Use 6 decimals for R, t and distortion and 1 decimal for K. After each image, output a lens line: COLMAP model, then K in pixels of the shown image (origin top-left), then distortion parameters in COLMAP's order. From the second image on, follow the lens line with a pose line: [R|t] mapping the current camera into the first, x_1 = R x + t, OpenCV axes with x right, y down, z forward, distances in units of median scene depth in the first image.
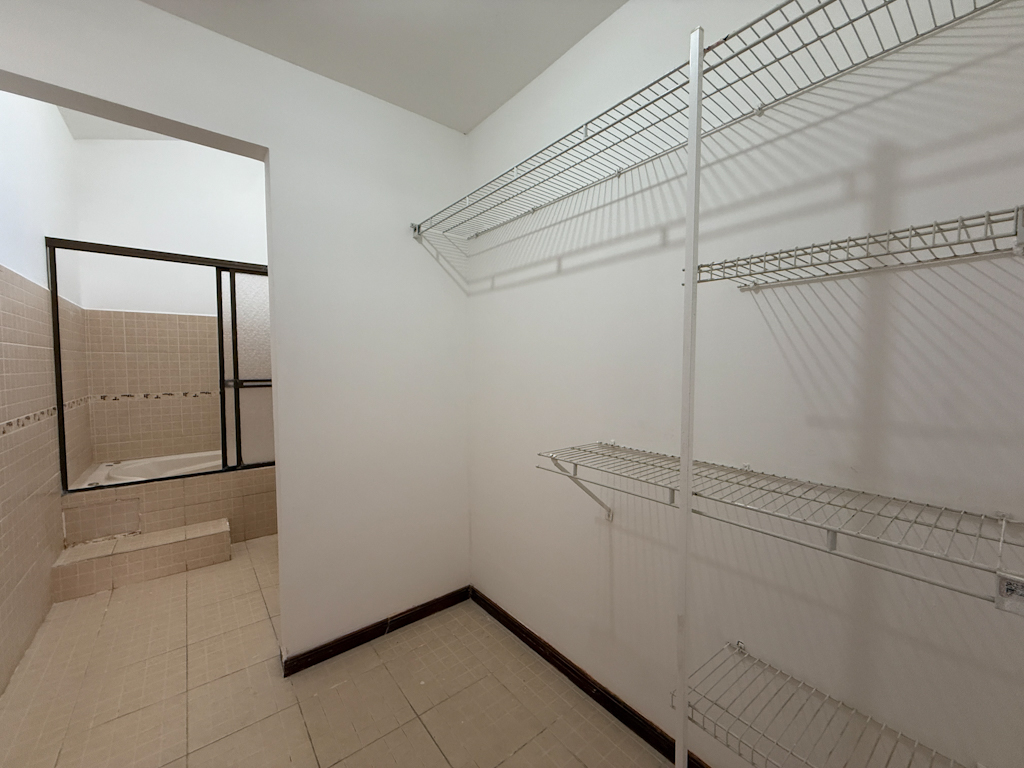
lens RADIAL K [[407.6, 0, 508.2], [0, 407.6, 384.7], [0, 0, 1]] dist [-0.000761, 0.000159]
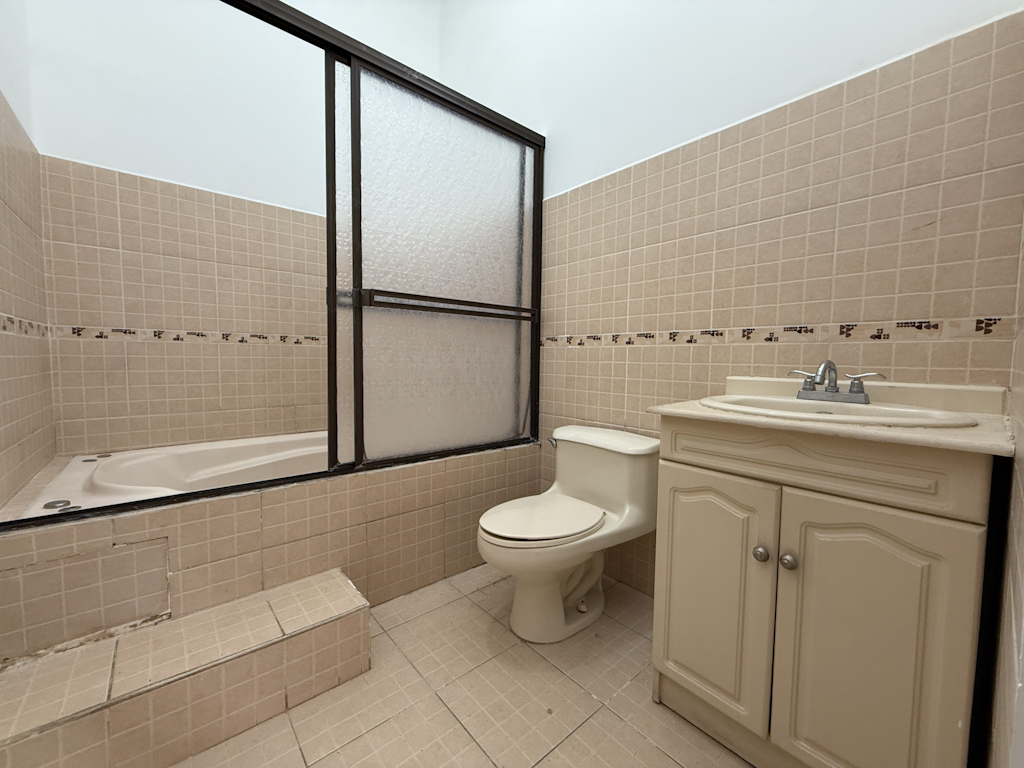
lens RADIAL K [[407.6, 0, 508.2], [0, 407.6, 384.7], [0, 0, 1]] dist [-0.000761, 0.000159]
pose [[0.999022, 0.013320, 0.042159, -0.503898], [-0.013782, 0.999848, 0.010697, 0.095420], [-0.042010, -0.011267, 0.999054, 0.494307]]
